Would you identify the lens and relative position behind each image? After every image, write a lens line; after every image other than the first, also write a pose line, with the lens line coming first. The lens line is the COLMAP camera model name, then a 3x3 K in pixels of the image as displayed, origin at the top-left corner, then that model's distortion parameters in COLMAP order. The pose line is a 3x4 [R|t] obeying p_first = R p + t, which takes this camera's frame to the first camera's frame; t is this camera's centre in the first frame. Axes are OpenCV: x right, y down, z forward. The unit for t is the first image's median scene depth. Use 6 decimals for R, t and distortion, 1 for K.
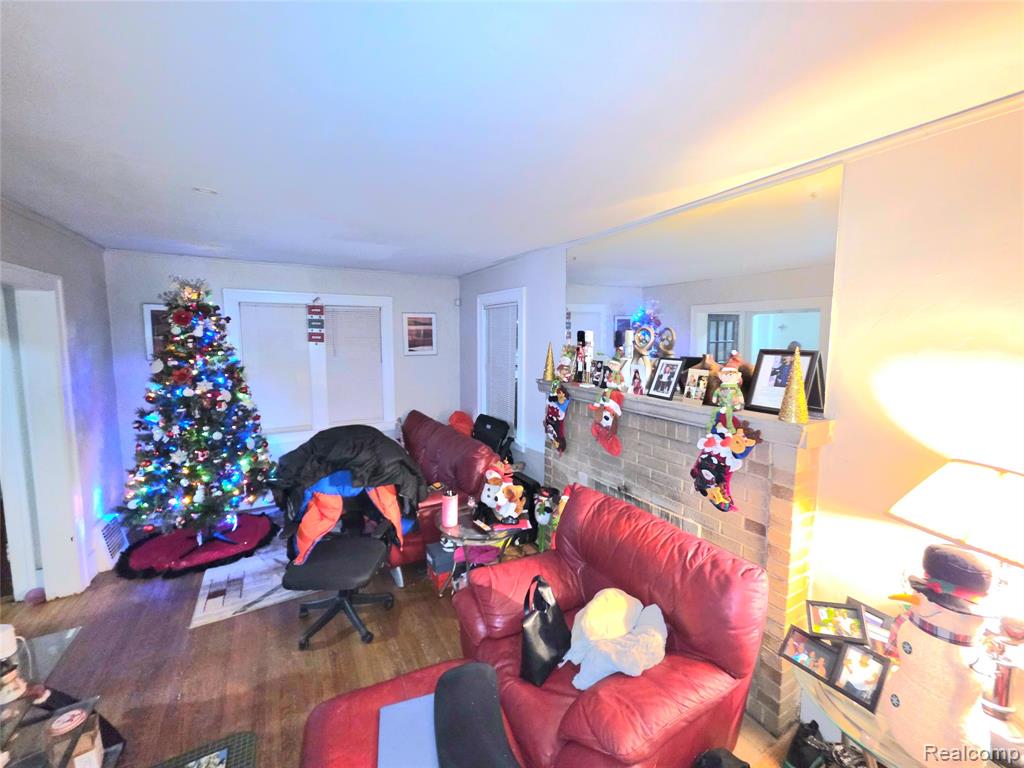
lens RADIAL K [[409.2, 0, 512.3], [0, 409.2, 376.2], [0, 0, 1]] dist [0.000625, -0.000014]
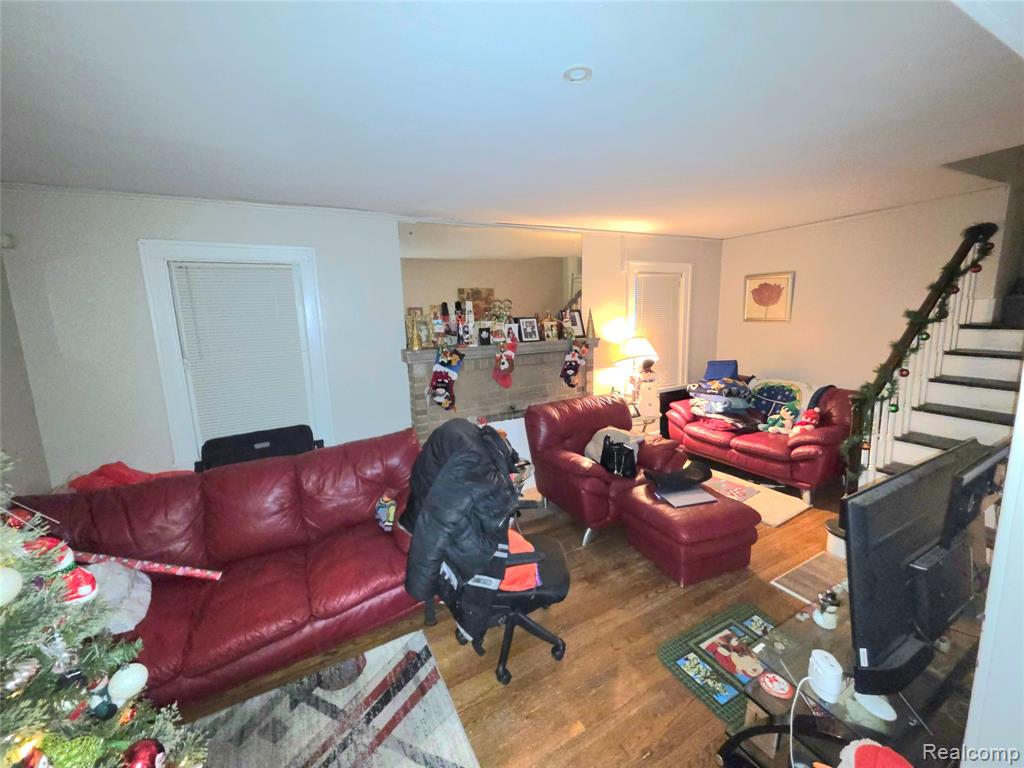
lens RADIAL K [[409.2, 0, 513.1], [0, 409.2, 381.8], [0, 0, 1]] dist [0.000625, -0.000014]
pose [[0.023181, -0.181042, 0.983202, -1.380886], [0.122262, 0.976598, 0.176944, -0.096555], [-0.992227, 0.116106, 0.044773, 1.069349]]
